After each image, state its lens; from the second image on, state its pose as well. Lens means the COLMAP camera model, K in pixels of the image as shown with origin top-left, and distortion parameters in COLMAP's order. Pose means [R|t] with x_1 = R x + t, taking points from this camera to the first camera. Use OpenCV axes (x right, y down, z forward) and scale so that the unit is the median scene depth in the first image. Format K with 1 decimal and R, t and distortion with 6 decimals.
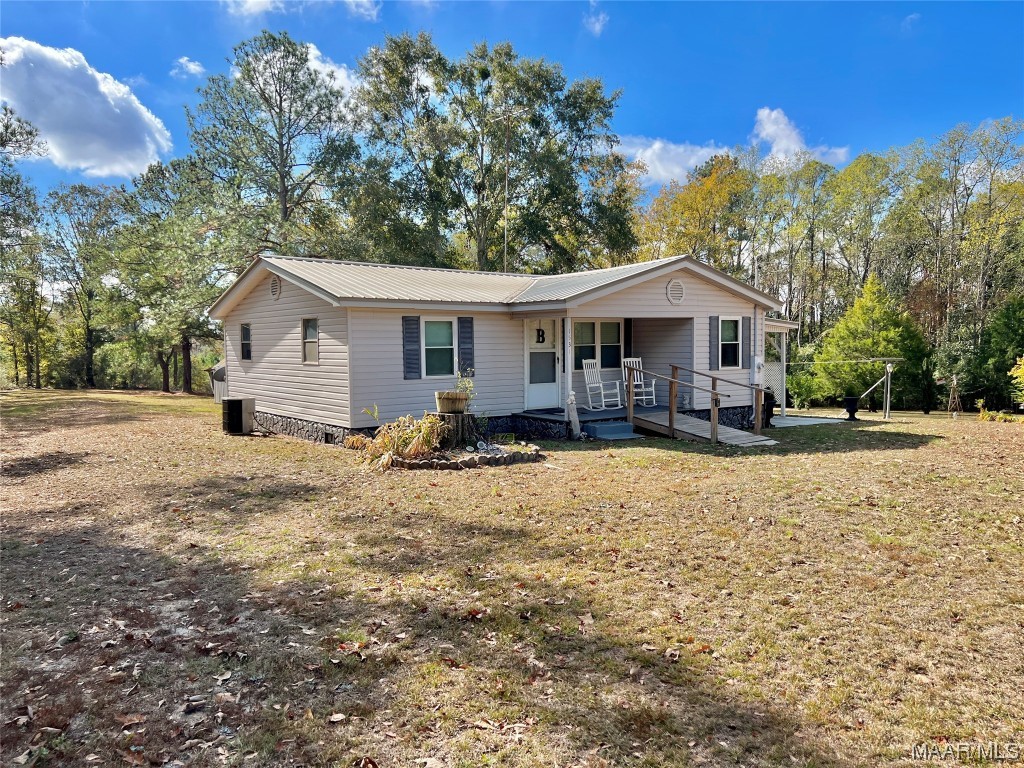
lens RADIAL K [[775.8, 0, 509.6], [0, 775.8, 391.7], [0, 0, 1]] dist [0.032855, -0.005619]
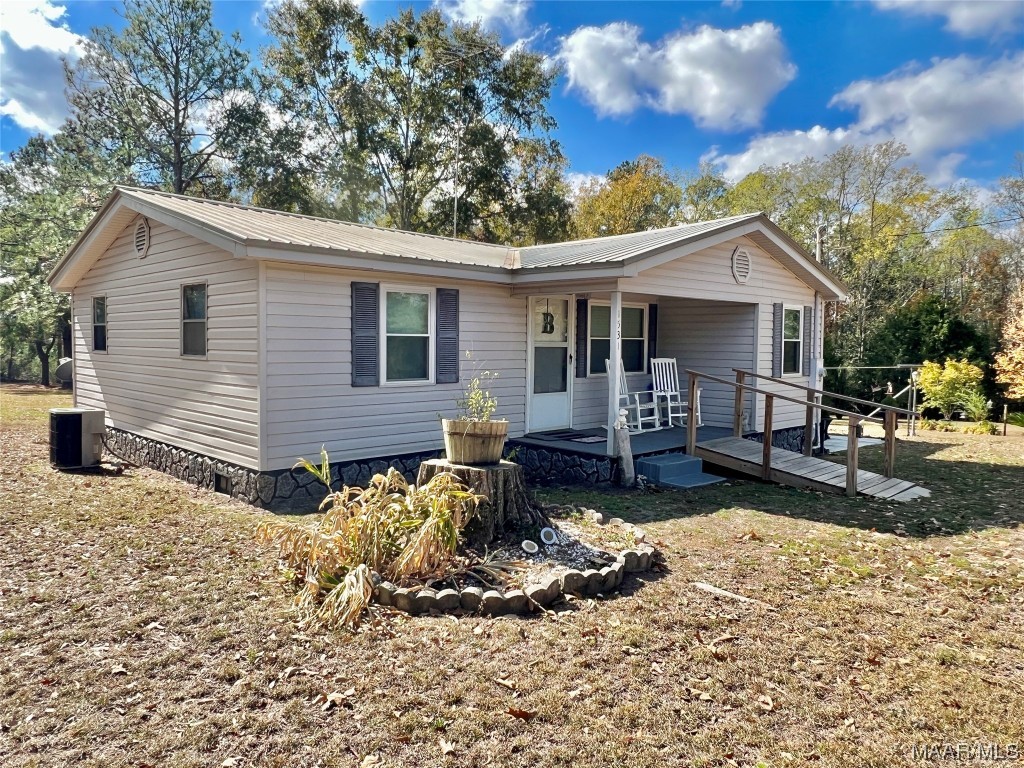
lens RADIAL K [[717.2, 0, 494.7], [0, 717.2, 383.1], [0, 0, 1]] dist [-0.018195, 0.011307]
pose [[0.991641, 0.014570, 0.128201, -0.081592], [-0.013781, 0.999880, -0.007041, -0.013823], [-0.128288, 0.005216, 0.991723, 0.363588]]
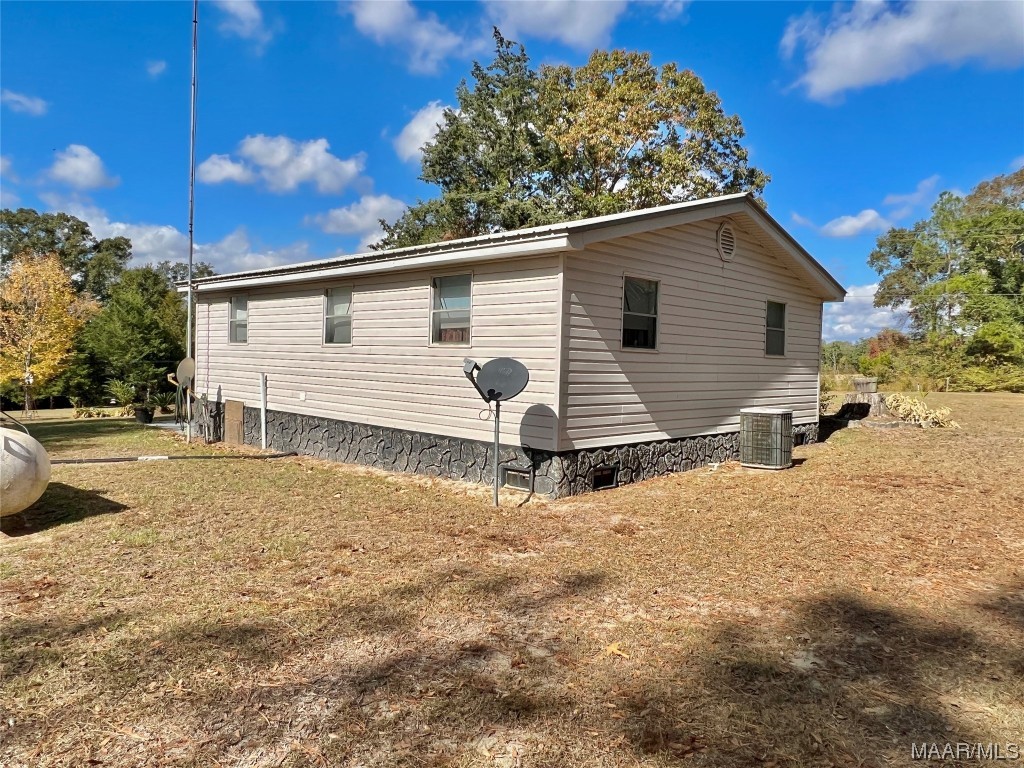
lens RADIAL K [[717.2, 0, 505.7], [0, 717.2, 383.1], [0, 0, 1]] dist [-0.018195, 0.011307]
pose [[-0.161327, -0.027525, 0.986517, -0.853171], [0.037025, 0.998738, 0.033921, -0.039577], [-0.986206, 0.041999, -0.160105, 1.250986]]
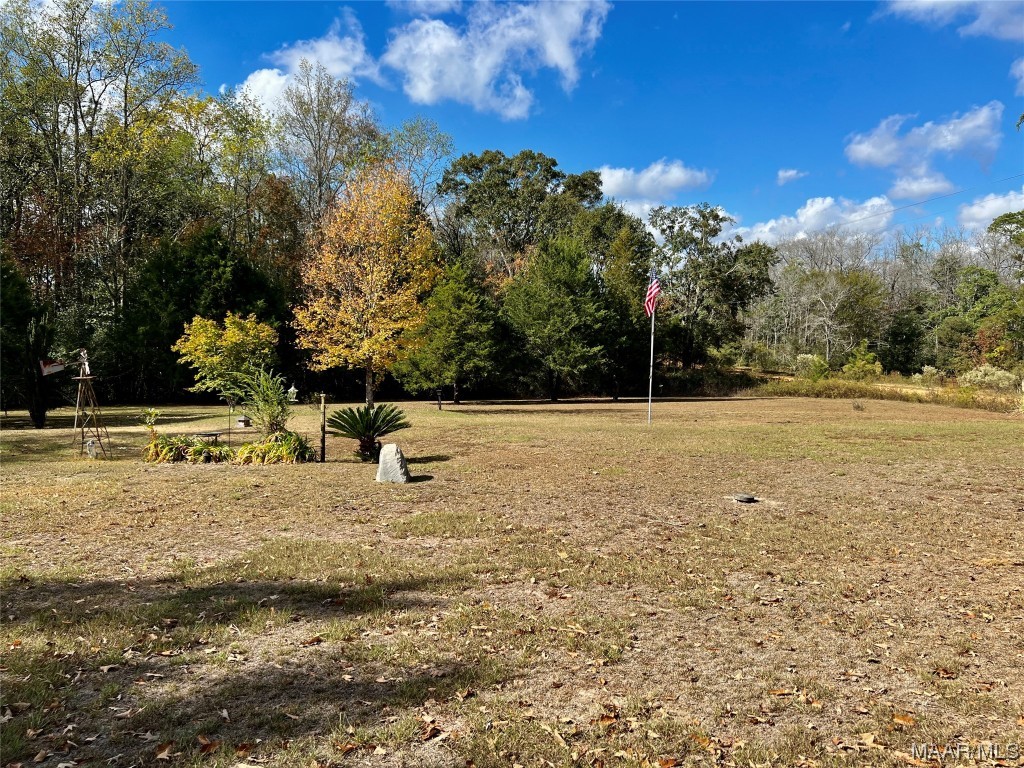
lens RADIAL K [[775.8, 0, 510.6], [0, 775.8, 384.1], [0, 0, 1]] dist [0.032855, -0.005619]
pose [[0.524636, -0.038435, 0.850459, 0.740530], [0.020913, 0.999261, 0.032258, -0.023650], [-0.851070, 0.000862, 0.525052, 1.283114]]
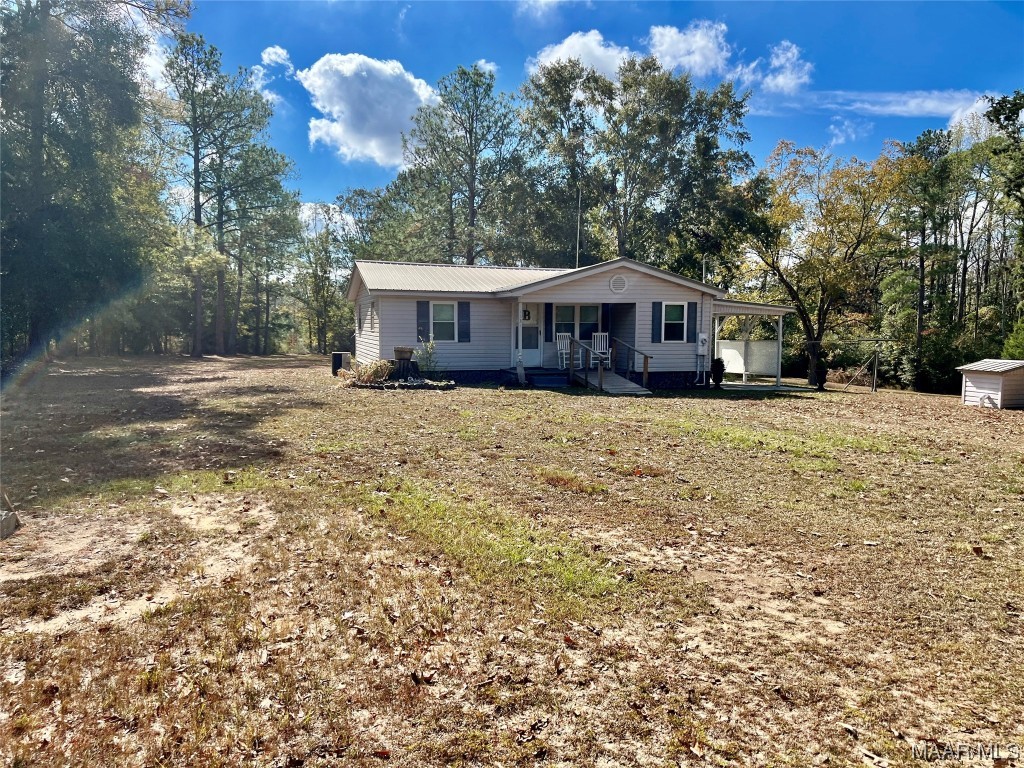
lens RADIAL K [[775.8, 0, 510.3], [0, 775.8, 390.4], [0, 0, 1]] dist [0.032855, -0.005619]
pose [[0.939090, 0.045172, -0.340689, 0.473683], [-0.037169, 0.998859, 0.029987, 0.022506], [0.341655, -0.015498, 0.939698, -0.322107]]
